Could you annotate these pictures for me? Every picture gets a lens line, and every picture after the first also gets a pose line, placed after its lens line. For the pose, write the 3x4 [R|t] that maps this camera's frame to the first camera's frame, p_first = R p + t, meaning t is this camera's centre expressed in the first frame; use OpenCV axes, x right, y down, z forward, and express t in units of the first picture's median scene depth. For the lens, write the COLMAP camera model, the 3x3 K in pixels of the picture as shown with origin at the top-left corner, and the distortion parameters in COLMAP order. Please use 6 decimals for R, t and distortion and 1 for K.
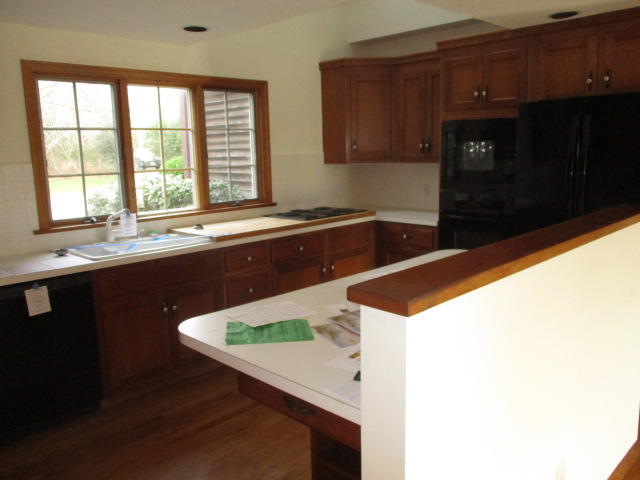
lens RADIAL K [[534.8, 0, 319.9], [0, 534.8, 240.5], [0, 0, 1]] dist [-0.014871, 0.000769]
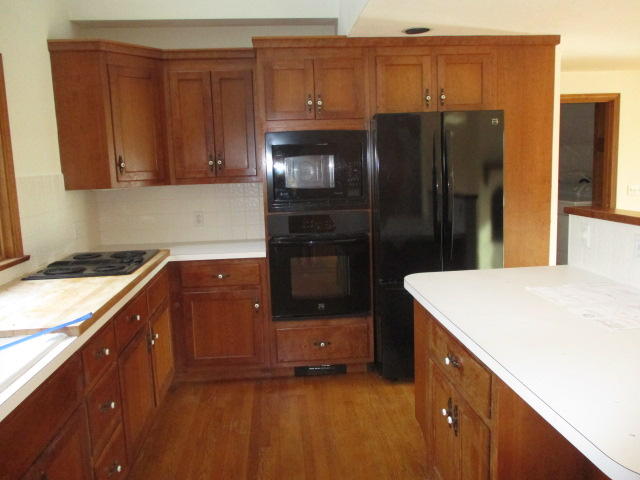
lens RADIAL K [[534.8, 0, 319.7], [0, 534.8, 238.4], [0, 0, 1]] dist [-0.014871, 0.000769]
pose [[0.646887, -0.102612, 0.755651, -0.355974], [0.145062, 0.989370, 0.010167, -0.052314], [-0.748661, 0.103039, 0.654896, 0.387344]]
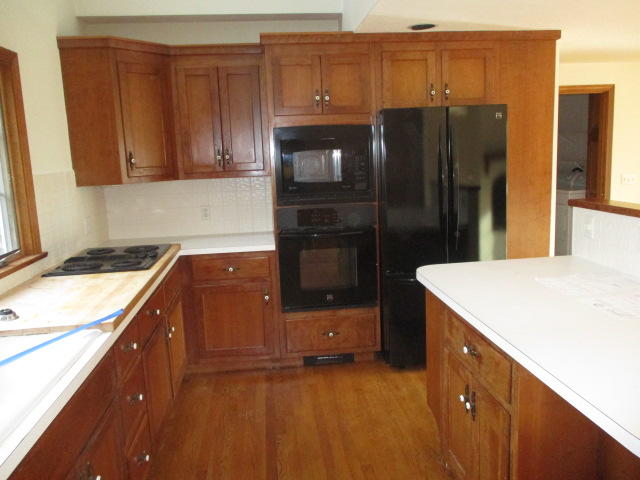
lens RADIAL K [[534.8, 0, 319.4], [0, 534.8, 238.7], [0, 0, 1]] dist [-0.014871, 0.000769]
pose [[0.630394, -0.126343, 0.765925, -0.388387], [0.155282, 0.987248, 0.035047, -0.063980], [-0.760586, 0.096841, 0.641974, 0.397591]]
